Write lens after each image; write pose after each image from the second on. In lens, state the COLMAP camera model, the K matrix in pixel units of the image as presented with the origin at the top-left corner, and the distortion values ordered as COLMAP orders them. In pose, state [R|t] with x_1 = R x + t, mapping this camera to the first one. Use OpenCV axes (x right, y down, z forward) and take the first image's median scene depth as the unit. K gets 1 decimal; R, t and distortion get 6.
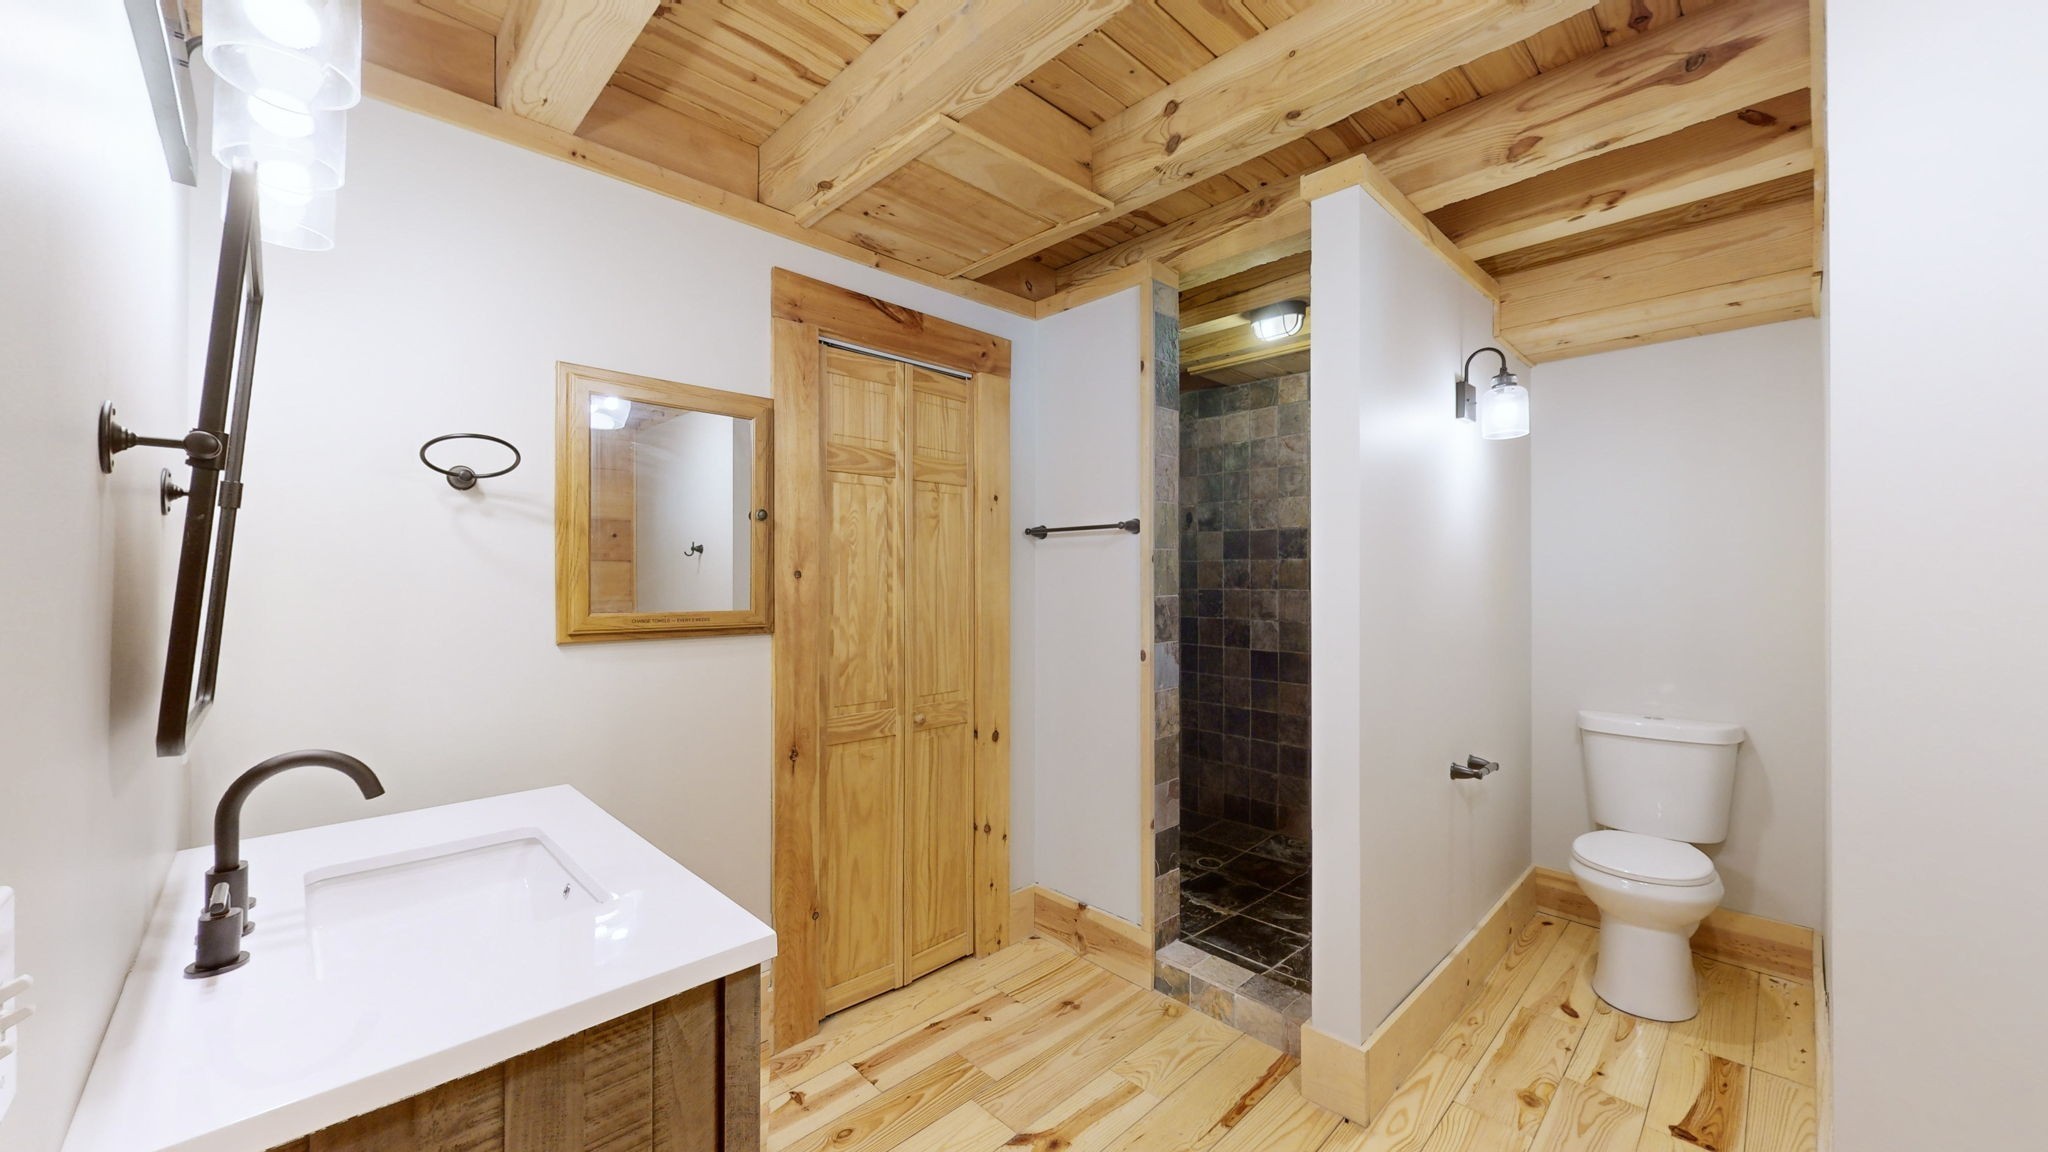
lens RADIAL K [[752.1, 0, 1015.3], [0, 752.1, 576.1], [0, 0, 1]] dist [0.000856, -0.000440]
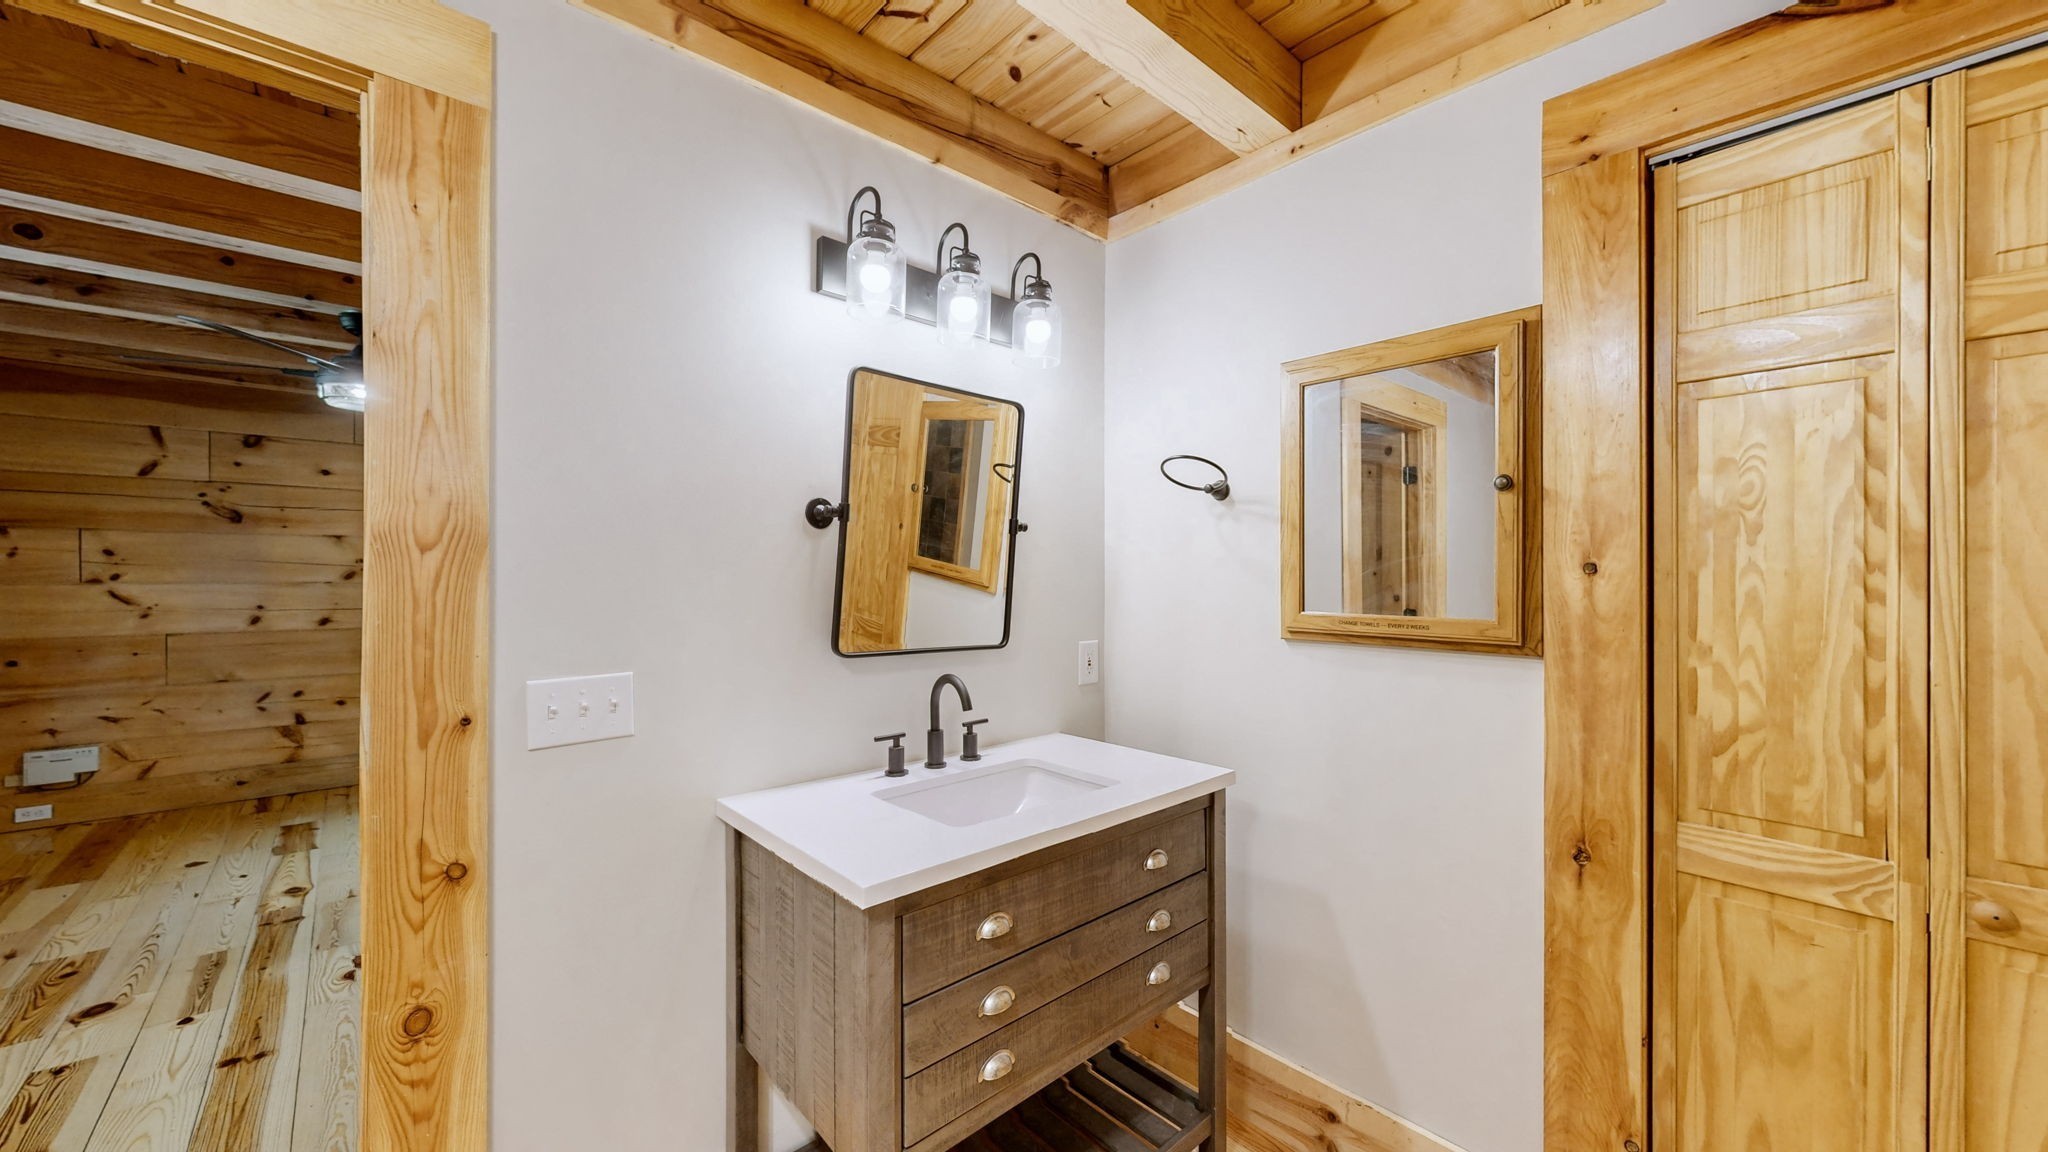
lens RADIAL K [[752.1, 0, 1021.4], [0, 752.1, 576.3], [0, 0, 1]] dist [0.000856, -0.000440]
pose [[-0.037904, -0.000888, -0.999281, 0.328070], [0.001650, 0.999998, -0.000952, 0.003941], [0.999280, -0.001685, -0.037902, 0.521369]]
